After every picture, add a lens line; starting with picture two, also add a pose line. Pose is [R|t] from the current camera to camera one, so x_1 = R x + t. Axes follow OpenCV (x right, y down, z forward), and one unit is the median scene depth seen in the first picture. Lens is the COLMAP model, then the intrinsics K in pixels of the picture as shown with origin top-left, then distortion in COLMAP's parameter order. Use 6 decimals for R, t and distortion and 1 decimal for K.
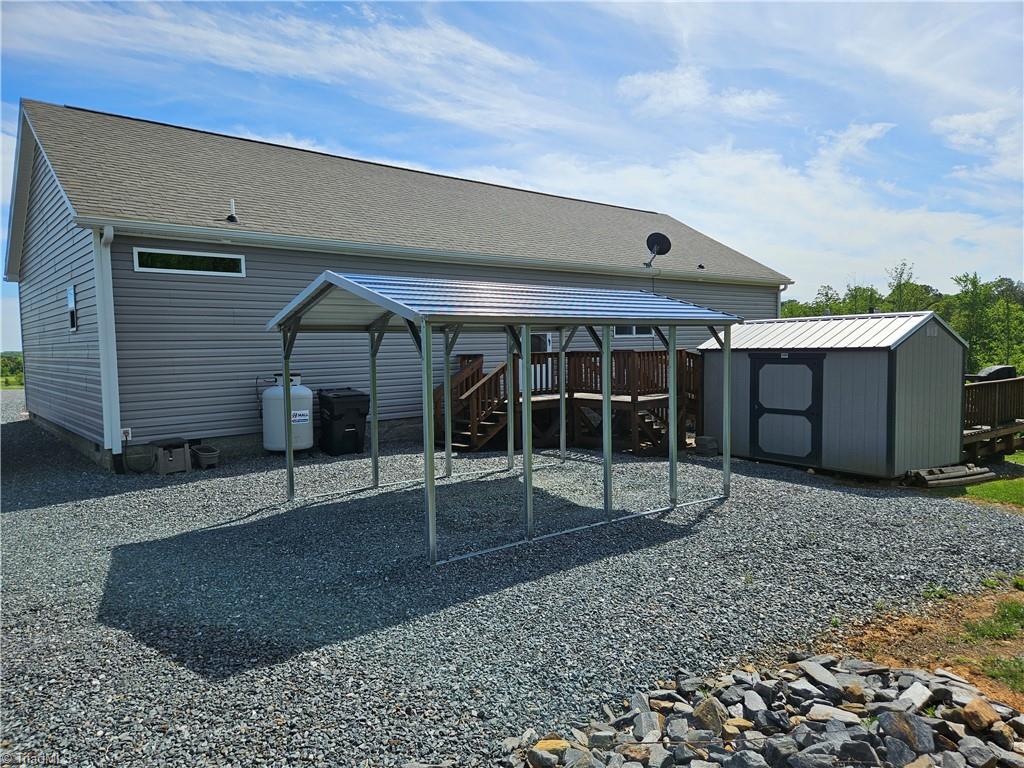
lens RADIAL K [[701.1, 0, 512.1], [0, 701.1, 365.9], [0, 0, 1]] dist [0.033952, -0.027557]
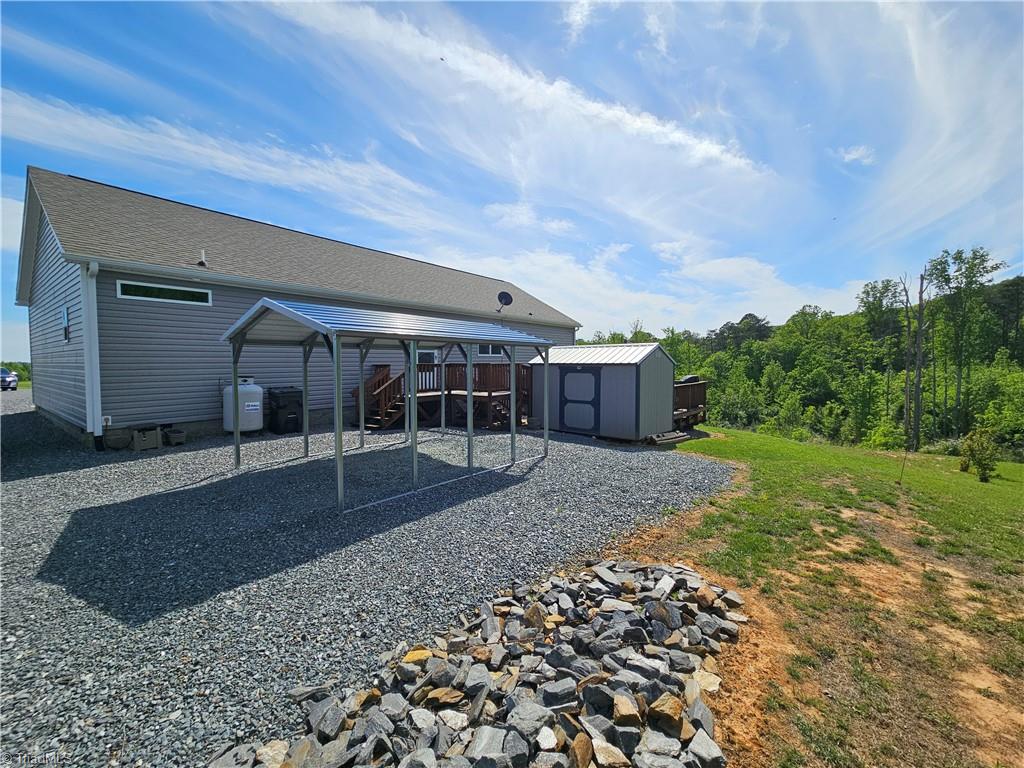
lens RADIAL K [[418.3, 0, 515.9], [0, 418.3, 386.7], [0, 0, 1]] dist [-0.026367, 0.002502]
pose [[0.974156, 0.003457, 0.225851, 0.024622], [-0.008693, 0.999716, 0.022192, 0.010709], [-0.225710, -0.023582, 0.973909, 0.097474]]
